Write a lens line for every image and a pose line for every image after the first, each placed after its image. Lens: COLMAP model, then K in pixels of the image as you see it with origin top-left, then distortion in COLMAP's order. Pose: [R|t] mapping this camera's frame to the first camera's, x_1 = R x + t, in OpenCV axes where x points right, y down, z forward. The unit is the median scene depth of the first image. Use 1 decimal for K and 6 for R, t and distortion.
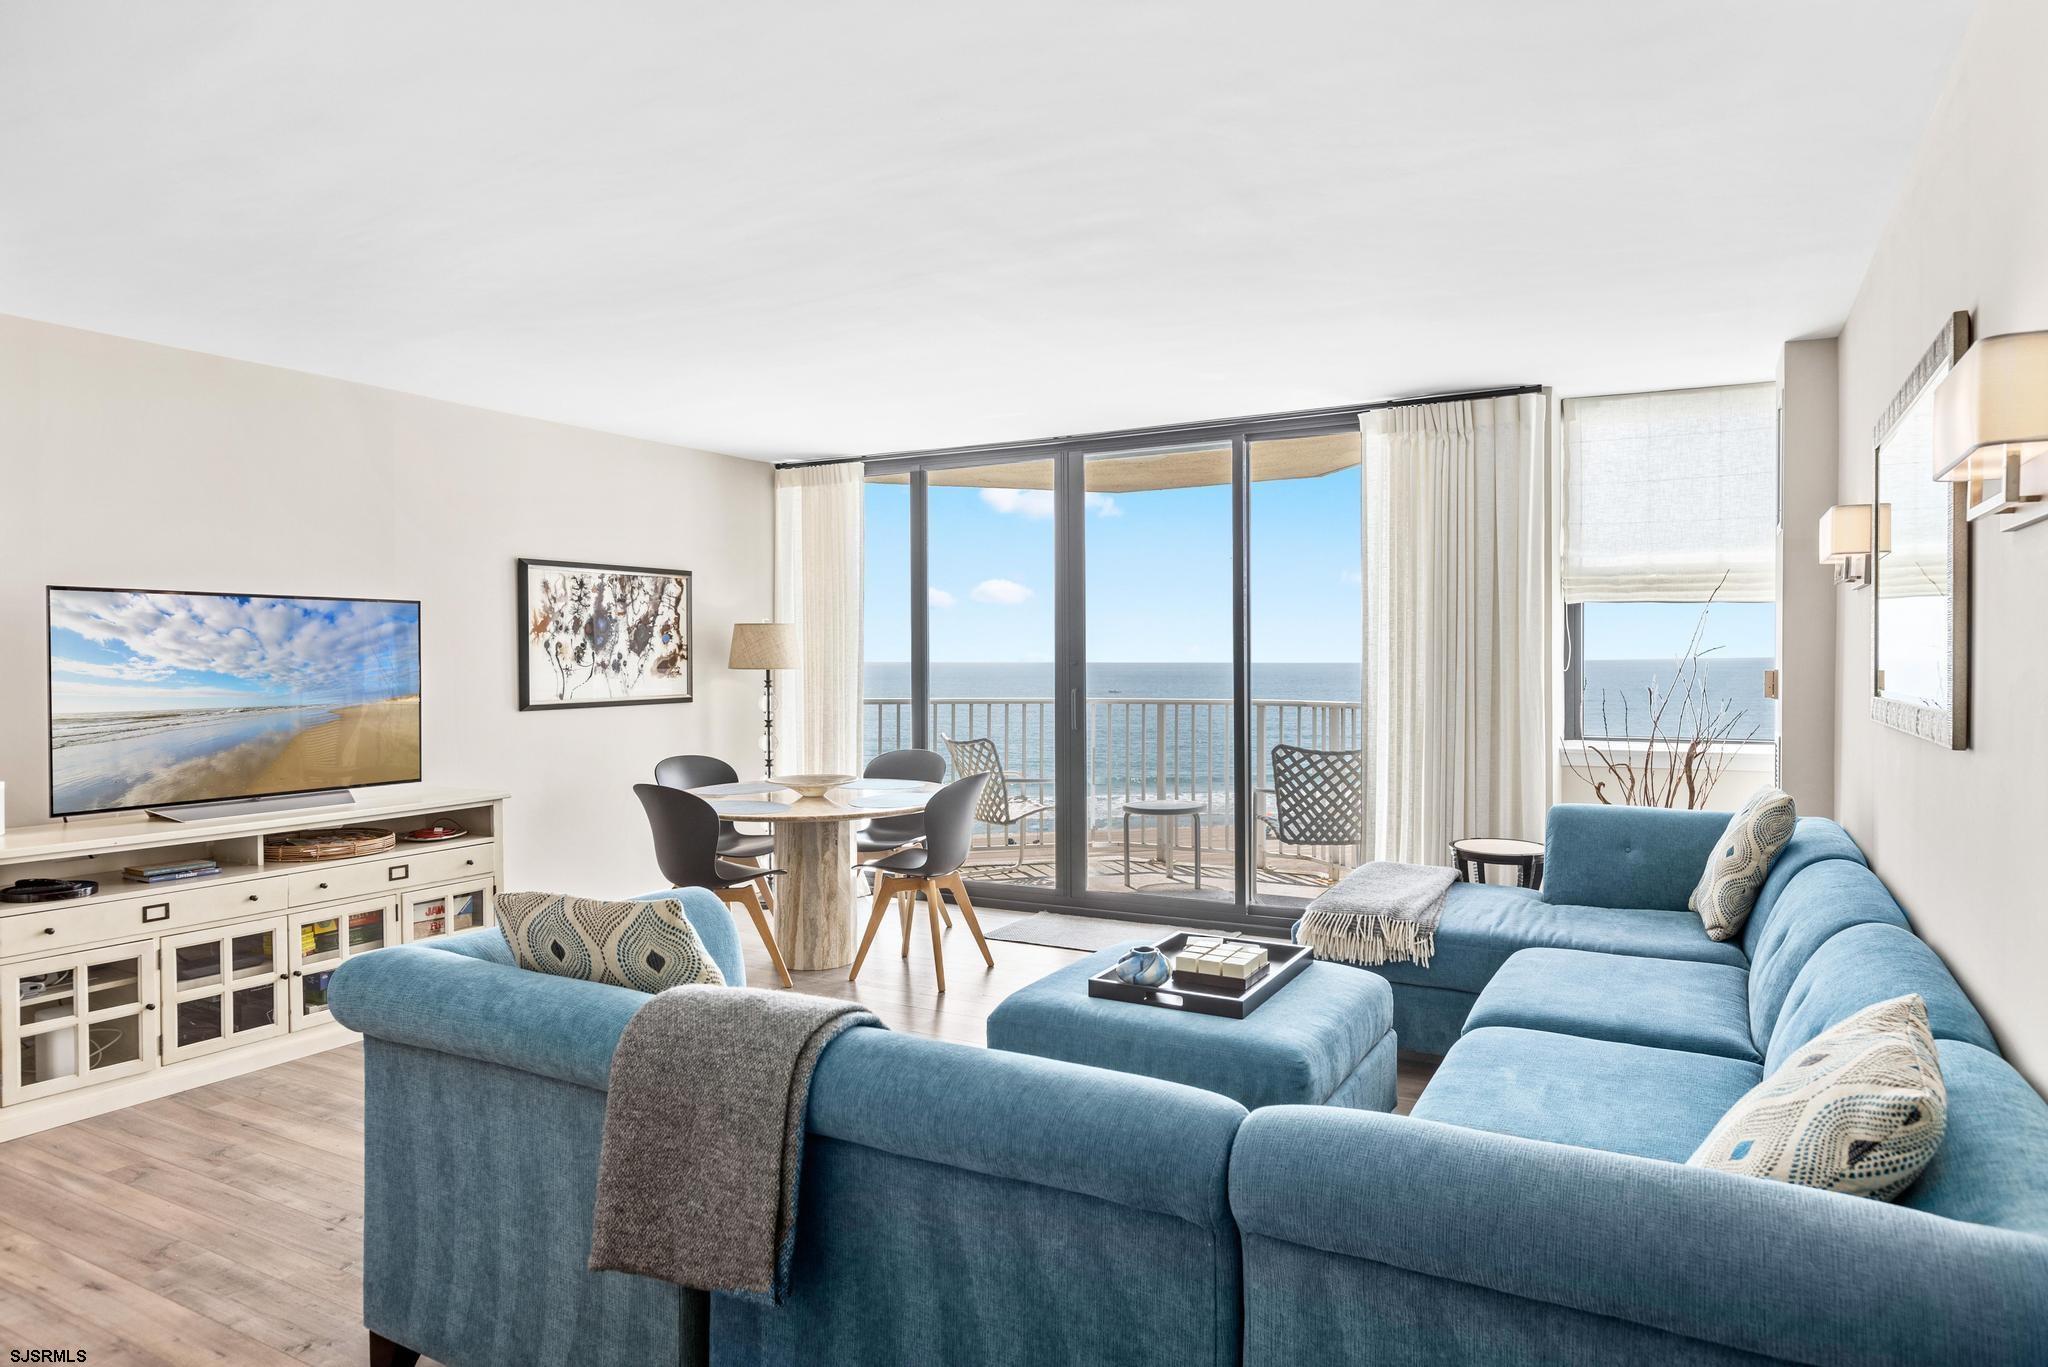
lens RADIAL K [[1226.9, 0, 1024.0], [0, 1226.9, 683.5], [0, 0, 1]] dist [0.005287, 0.000834]
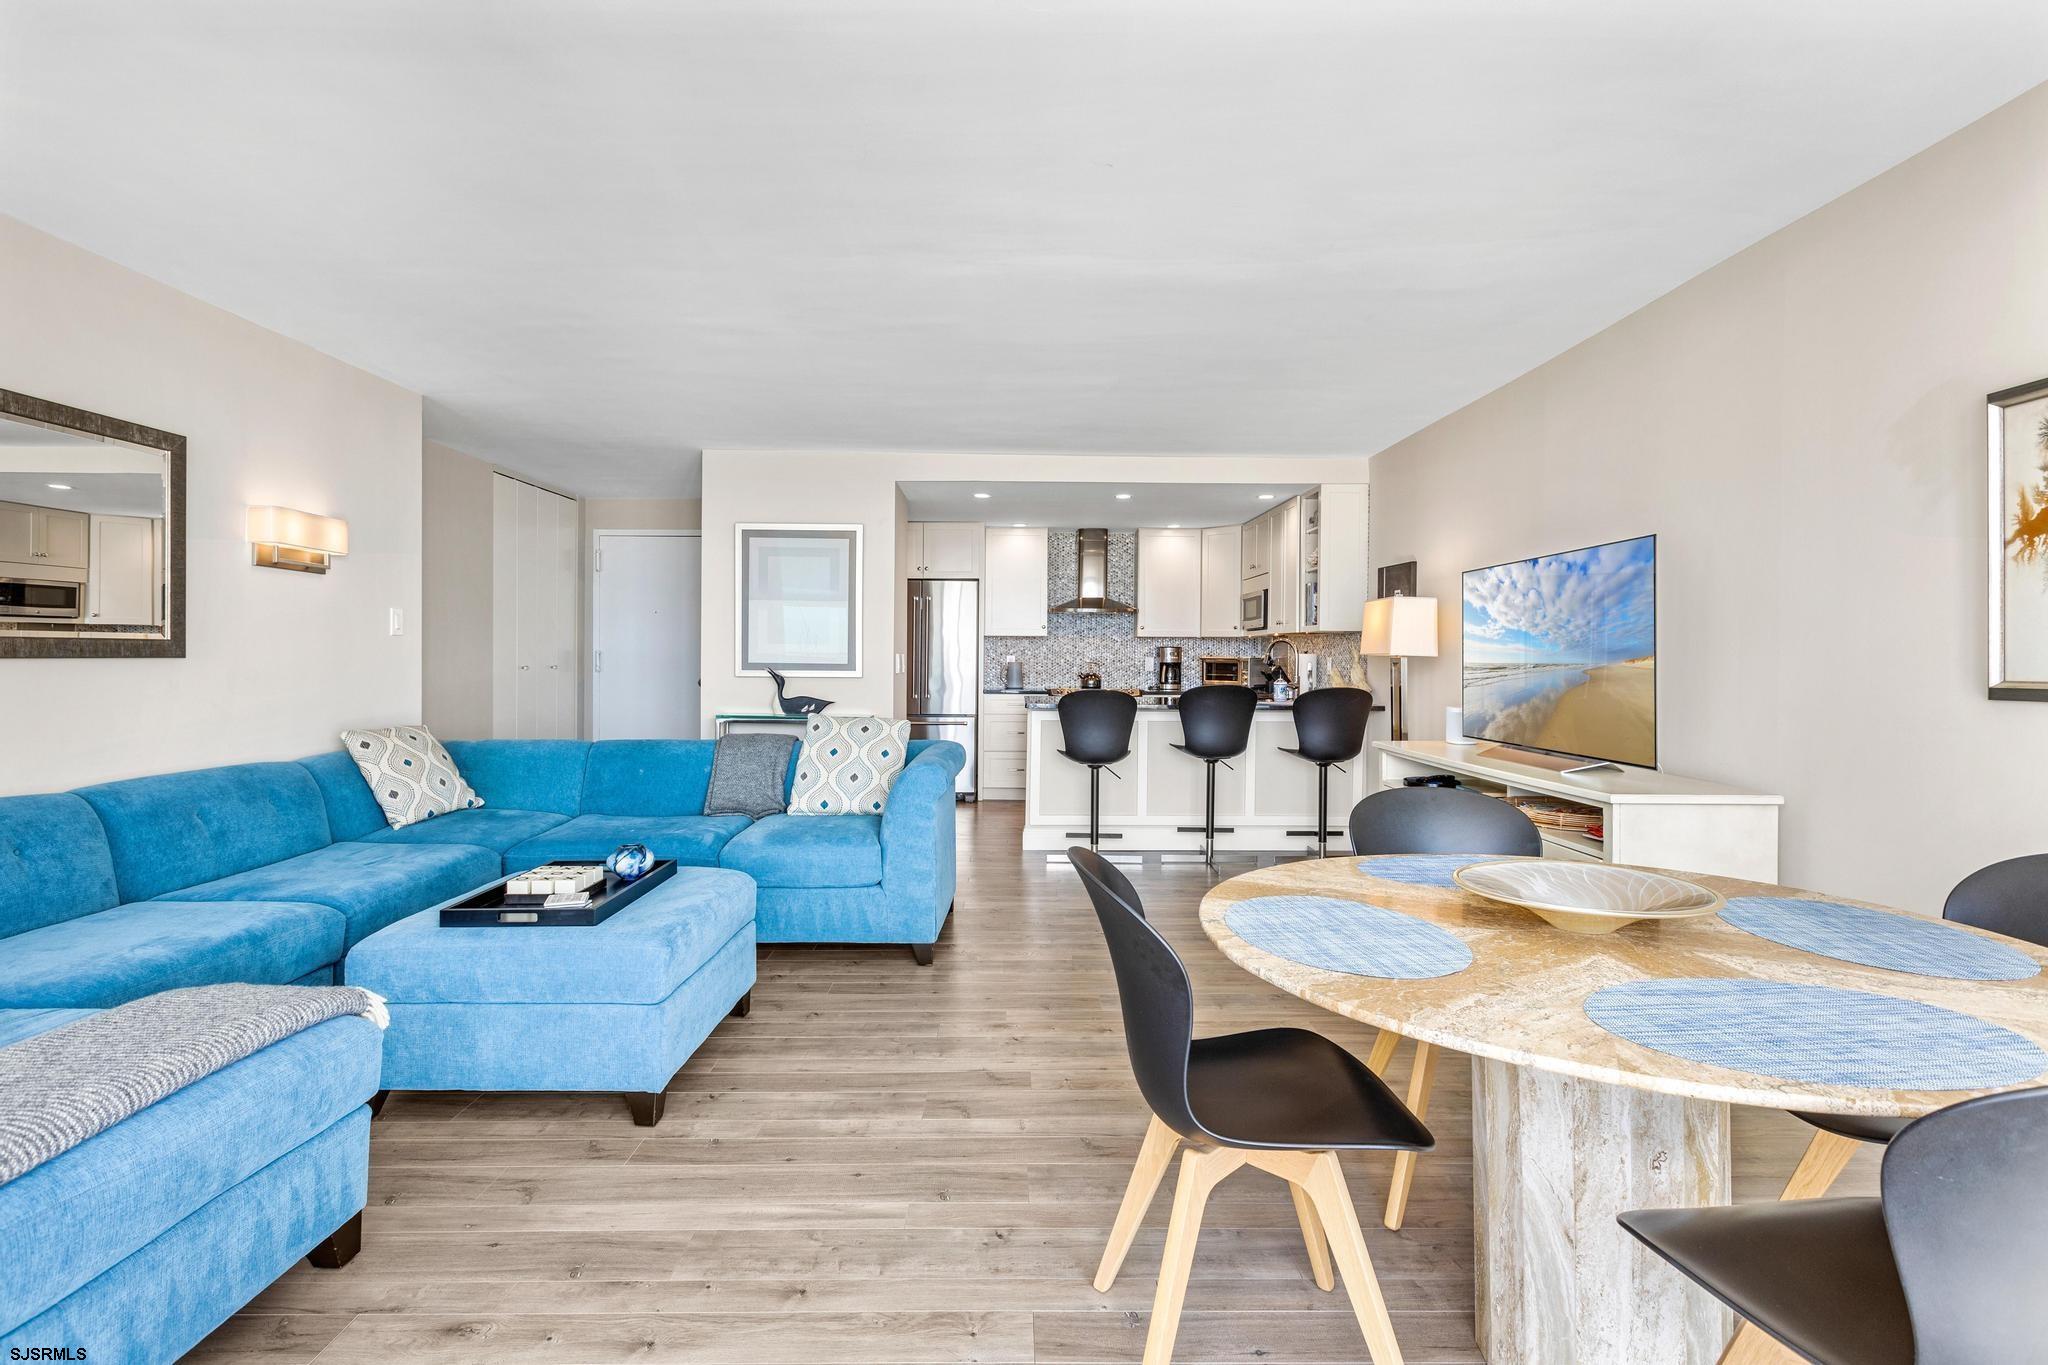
lens RADIAL K [[945.5, 0, 1034.5], [0, 945.5, 658.7], [0, 0, 1]] dist [-0.004648, -0.000816]
pose [[-0.865232, -0.000784, -0.501371, 0.111512], [-0.011958, 0.999747, 0.019073, 0.003790], [0.501229, 0.022498, -0.865022, 1.095009]]
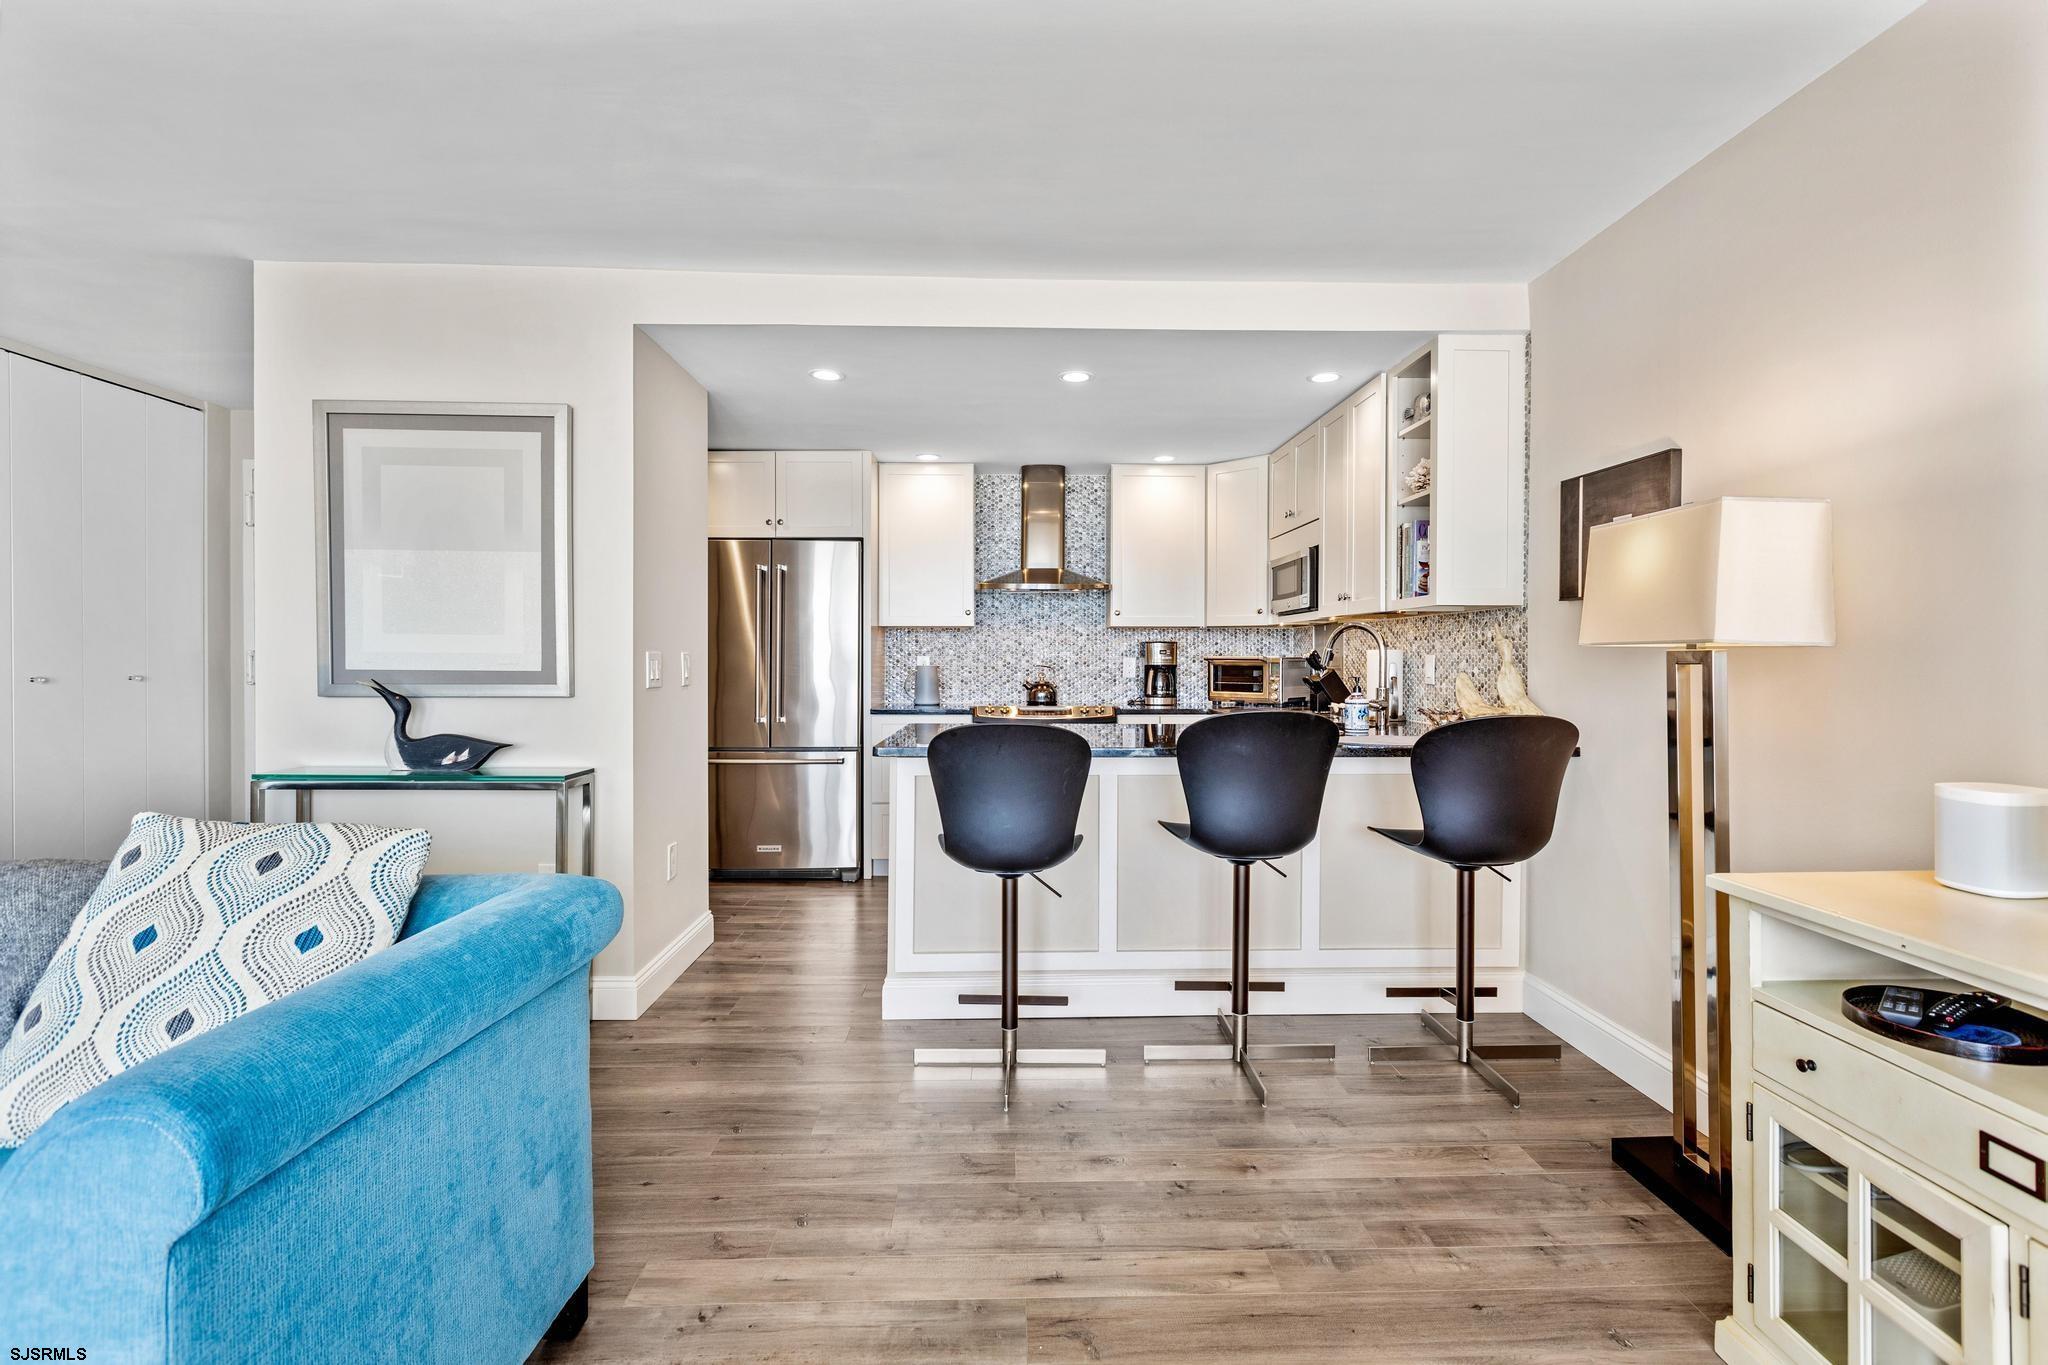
lens RADIAL K [[929.5, 0, 1034.5], [0, 929.5, 677.0], [0, 0, 1]] dist [-0.000058, 0.000833]
pose [[-0.861167, 0.011276, -0.508197, -0.187984], [-0.007257, 0.999379, 0.034471, 0.014565], [0.508271, 0.033373, -0.860550, 0.716171]]
